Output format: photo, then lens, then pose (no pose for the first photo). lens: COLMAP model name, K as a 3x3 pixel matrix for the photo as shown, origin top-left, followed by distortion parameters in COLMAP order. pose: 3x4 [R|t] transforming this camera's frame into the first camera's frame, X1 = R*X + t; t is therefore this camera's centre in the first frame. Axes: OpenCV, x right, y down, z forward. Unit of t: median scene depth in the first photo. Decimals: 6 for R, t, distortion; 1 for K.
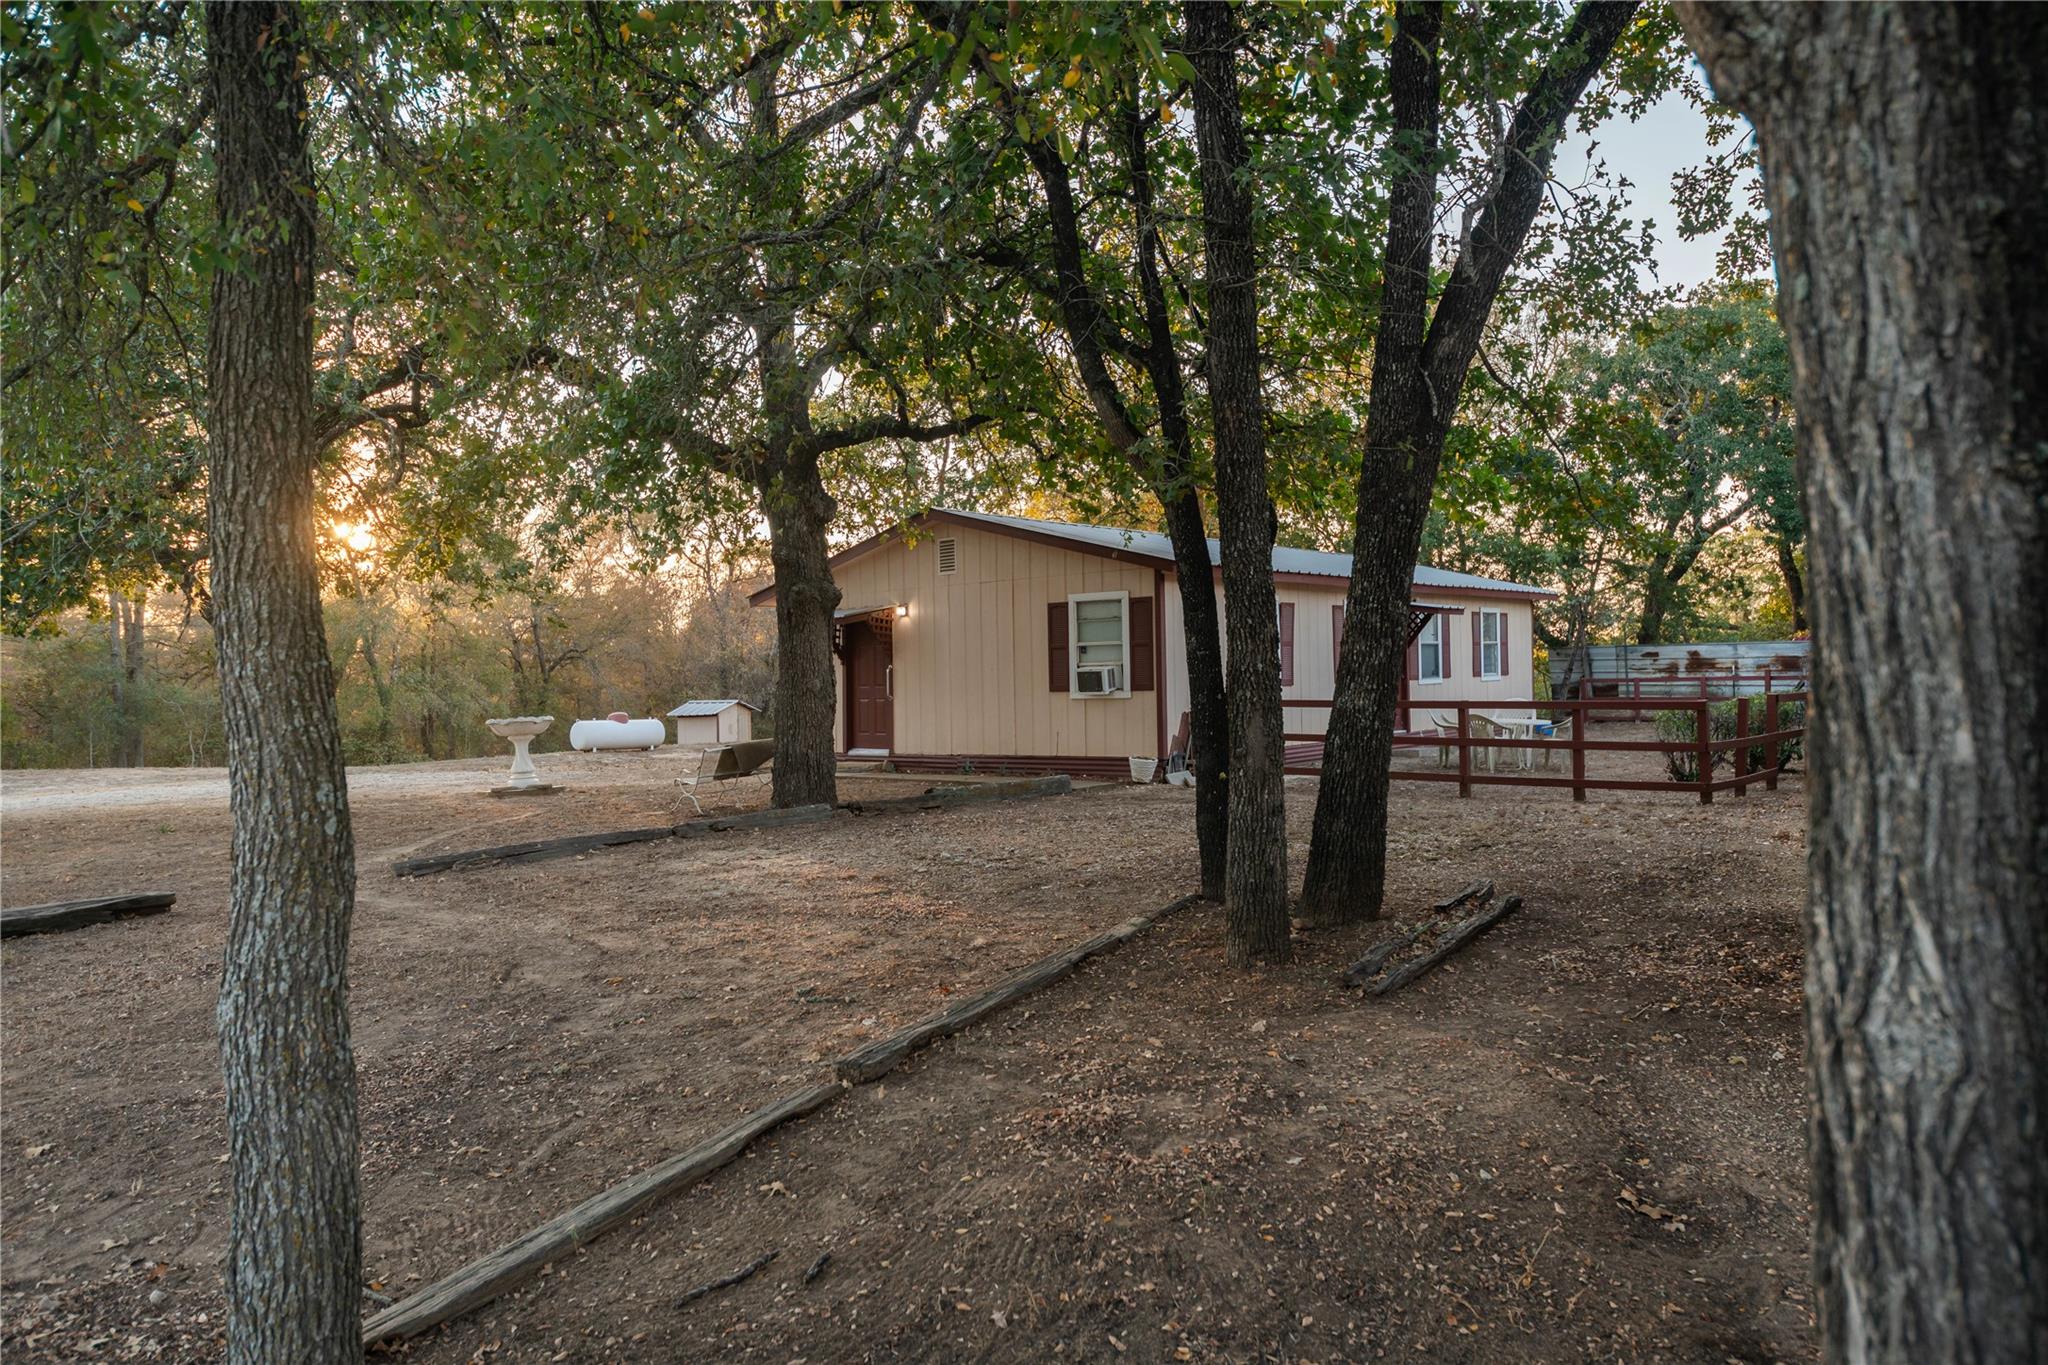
lens RADIAL K [[1359.2, 0, 1005.0], [0, 1359.2, 679.0], [0, 0, 1]] dist [0.002280, 0.001138]
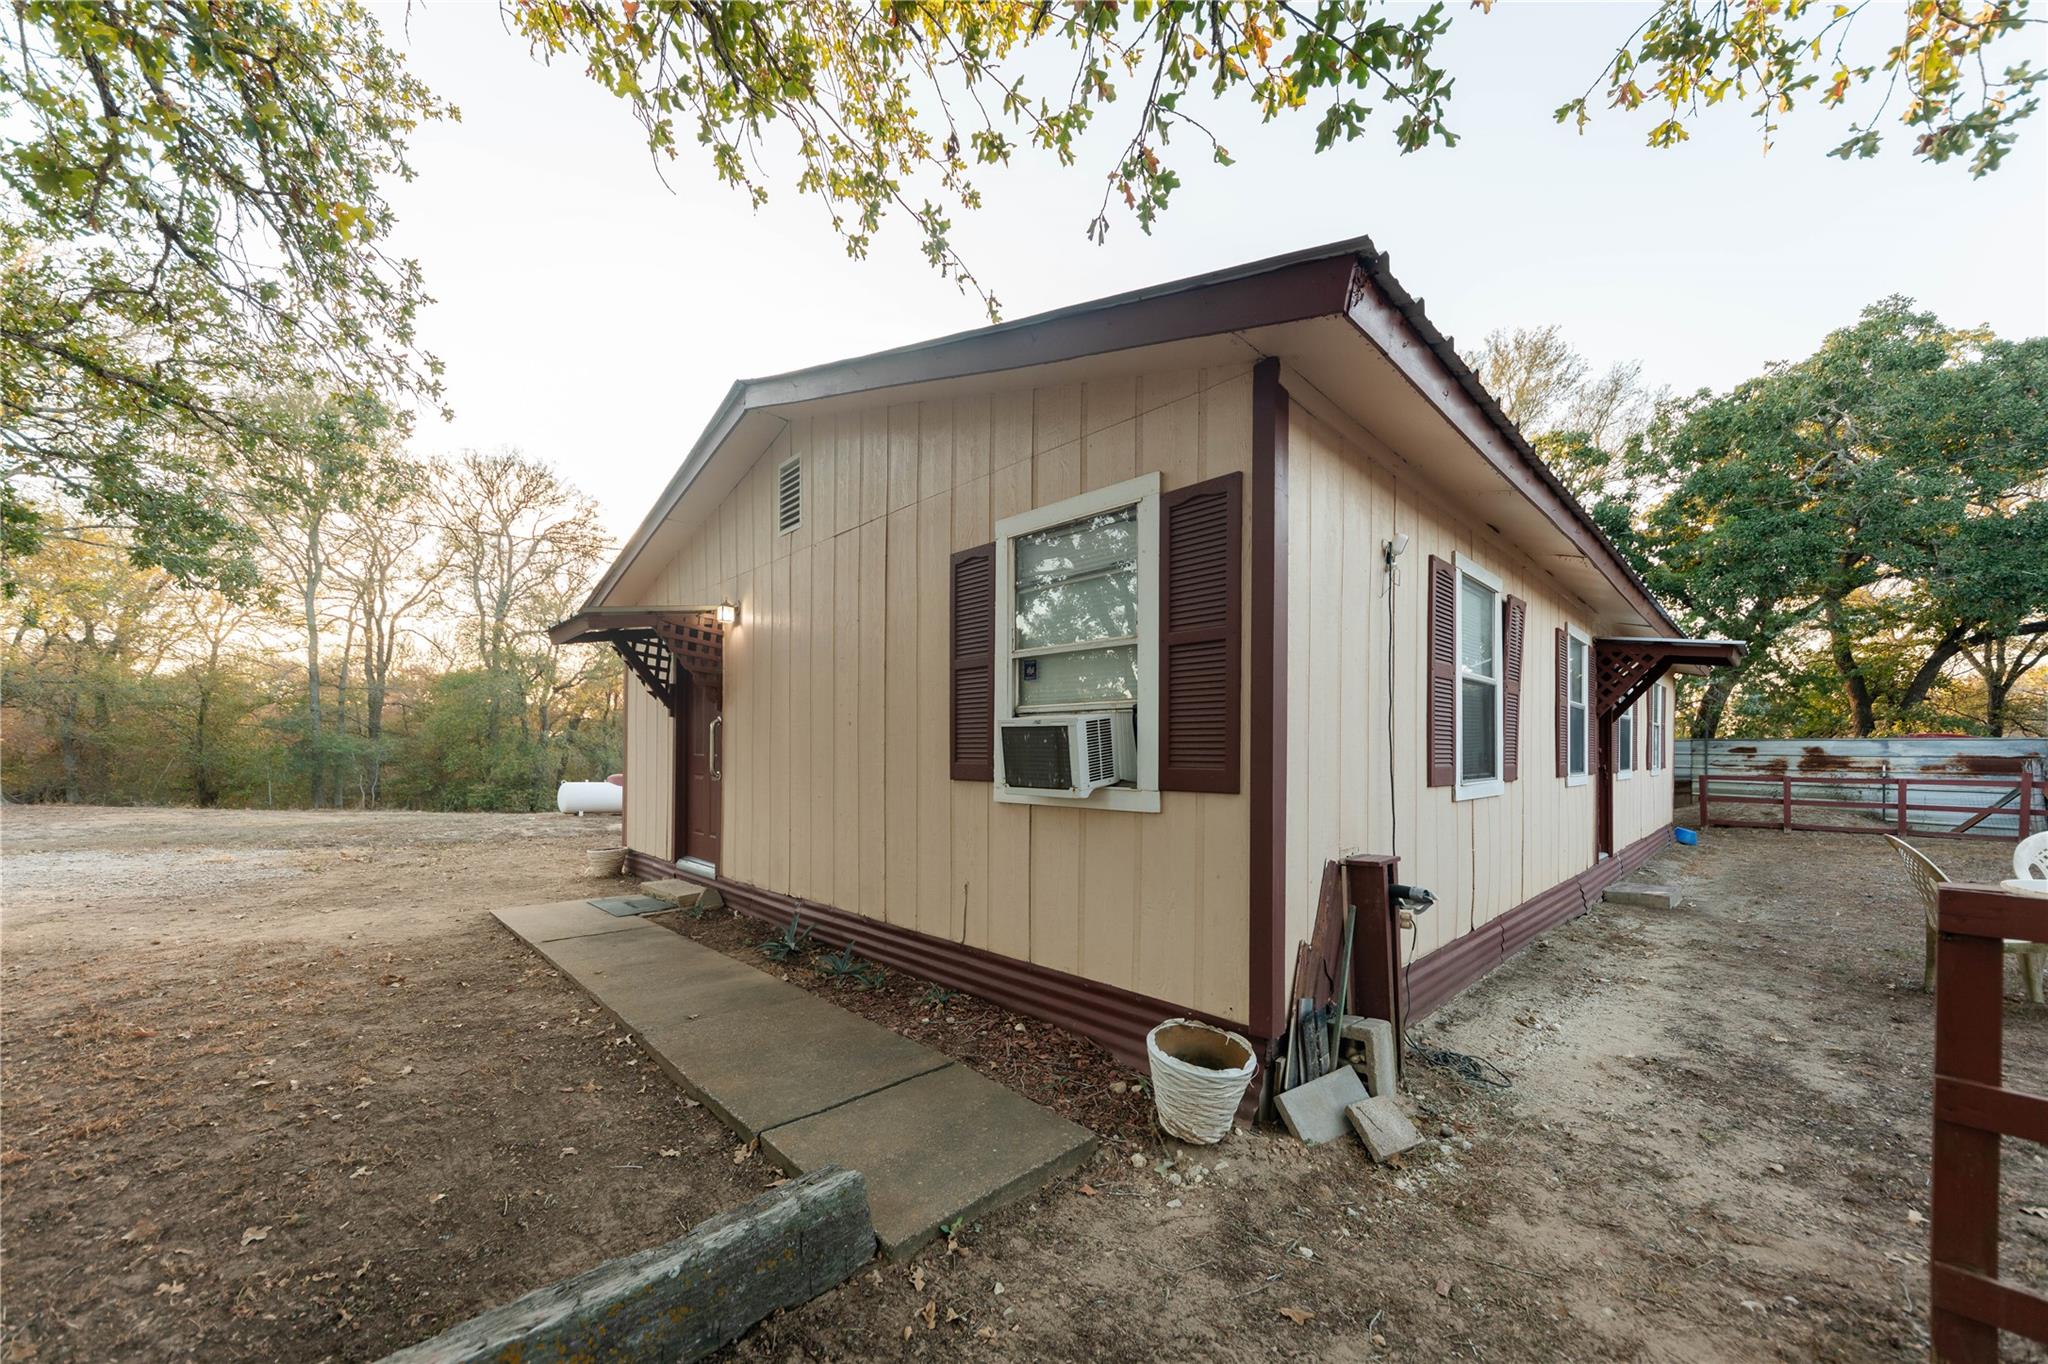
lens RADIAL K [[735.4, 0, 1020.2], [0, 735.4, 757.3], [0, 0, 1]] dist [0.008818, -0.003235]
pose [[0.996768, 0.032305, -0.073548, 0.054366], [-0.032205, 0.999478, 0.002543, 0.001205], [0.073592, -0.000166, 0.997288, 0.621334]]
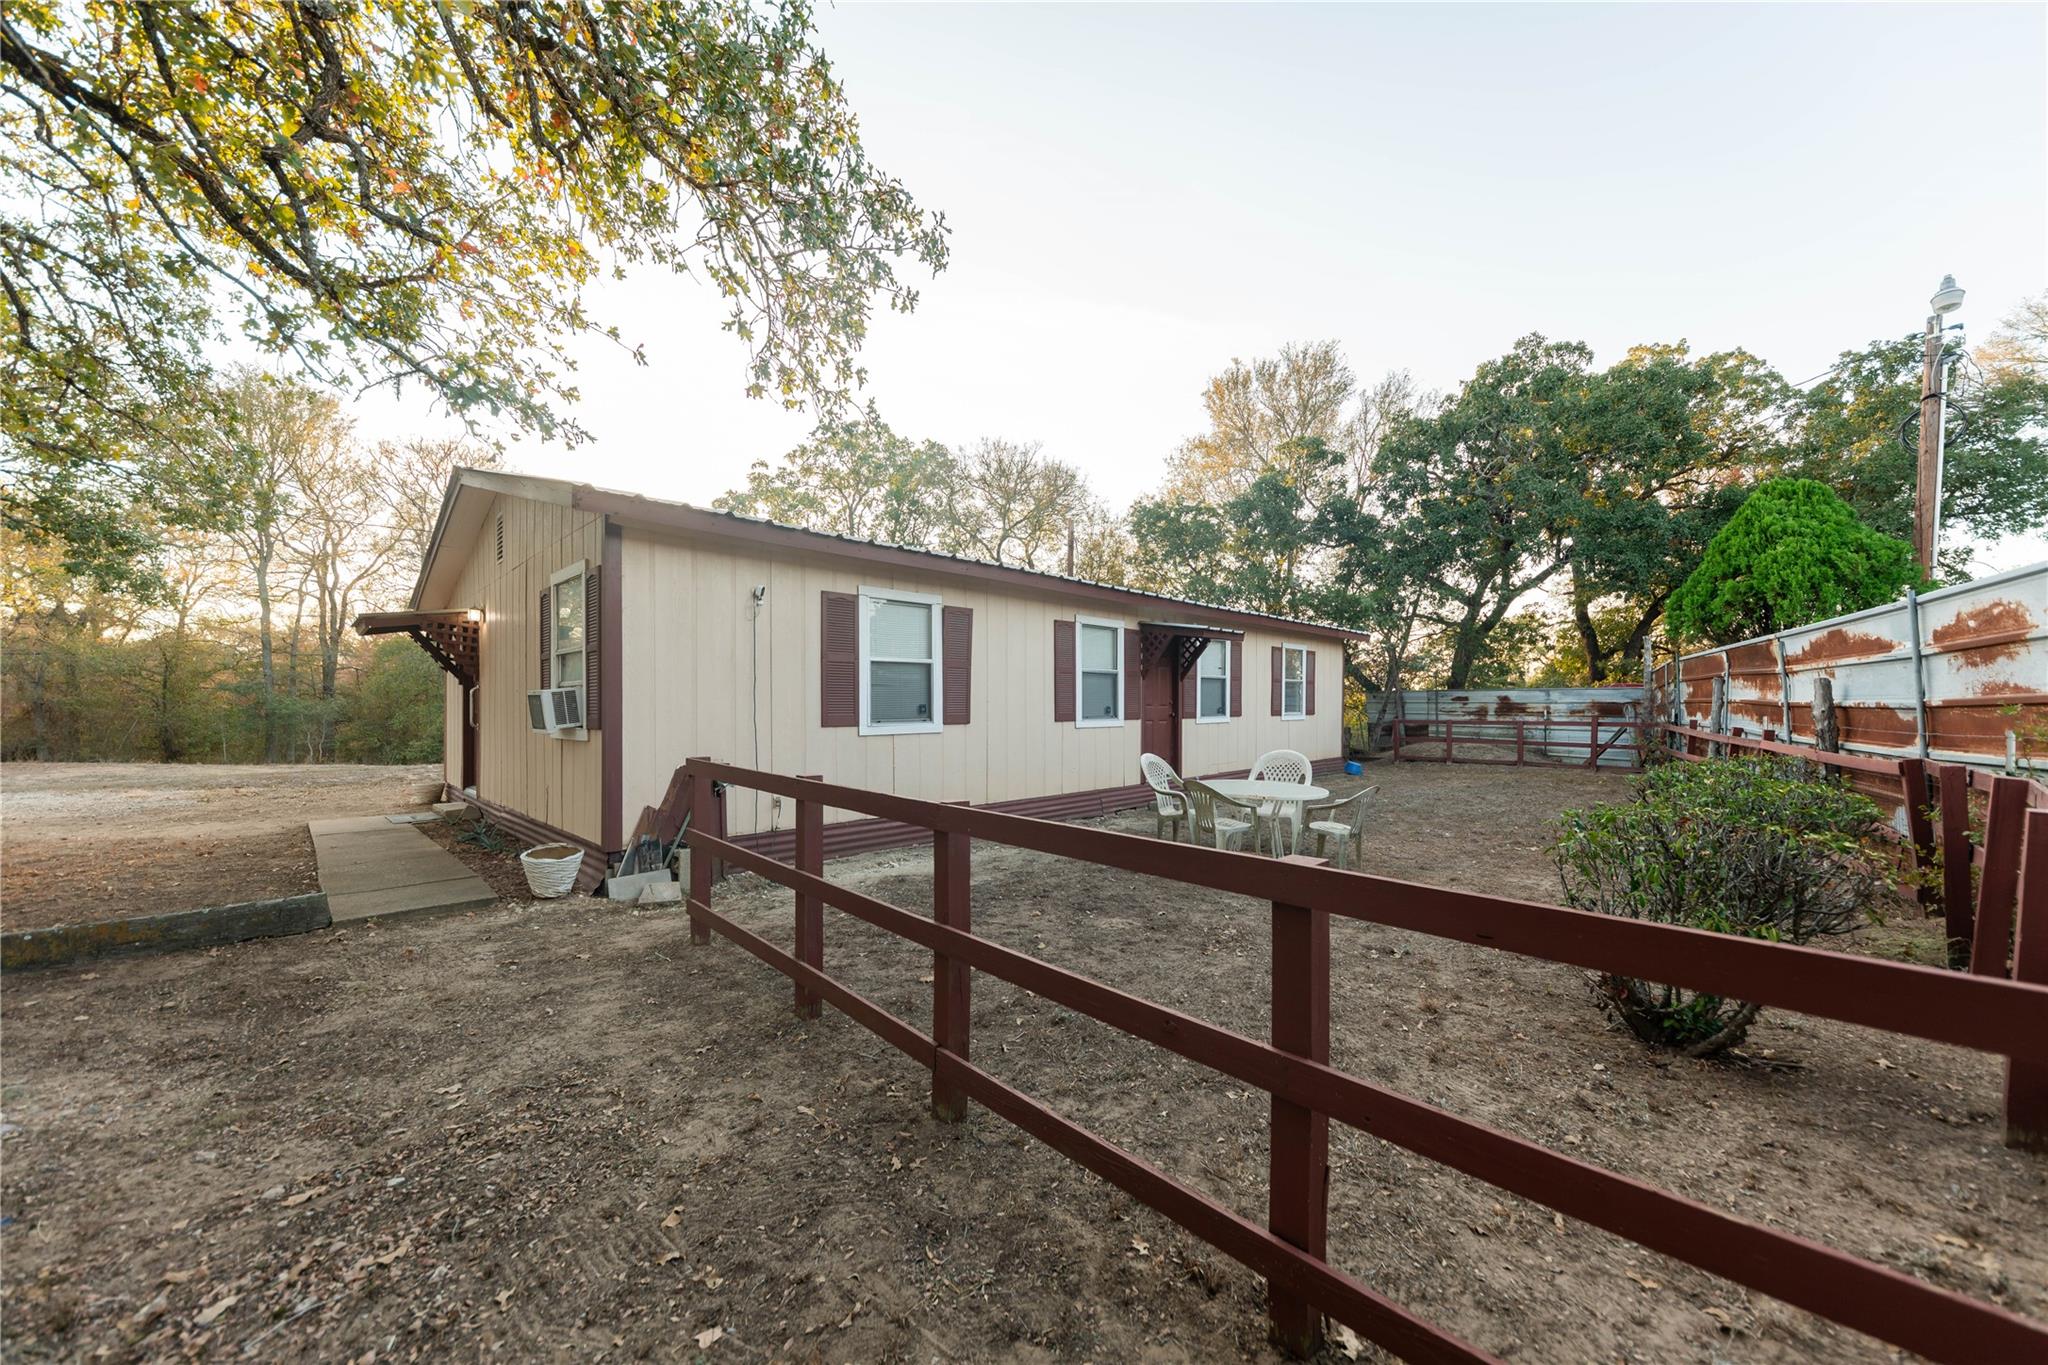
lens RADIAL K [[735.4, 0, 1049.2], [0, 735.4, 709.3], [0, 0, 1]] dist [0.008818, -0.003235]
pose [[0.998351, 0.021930, -0.053059, 0.233871], [-0.021932, 0.999759, 0.000538, -0.003331], [0.053058, 0.000627, 0.998591, 0.517709]]
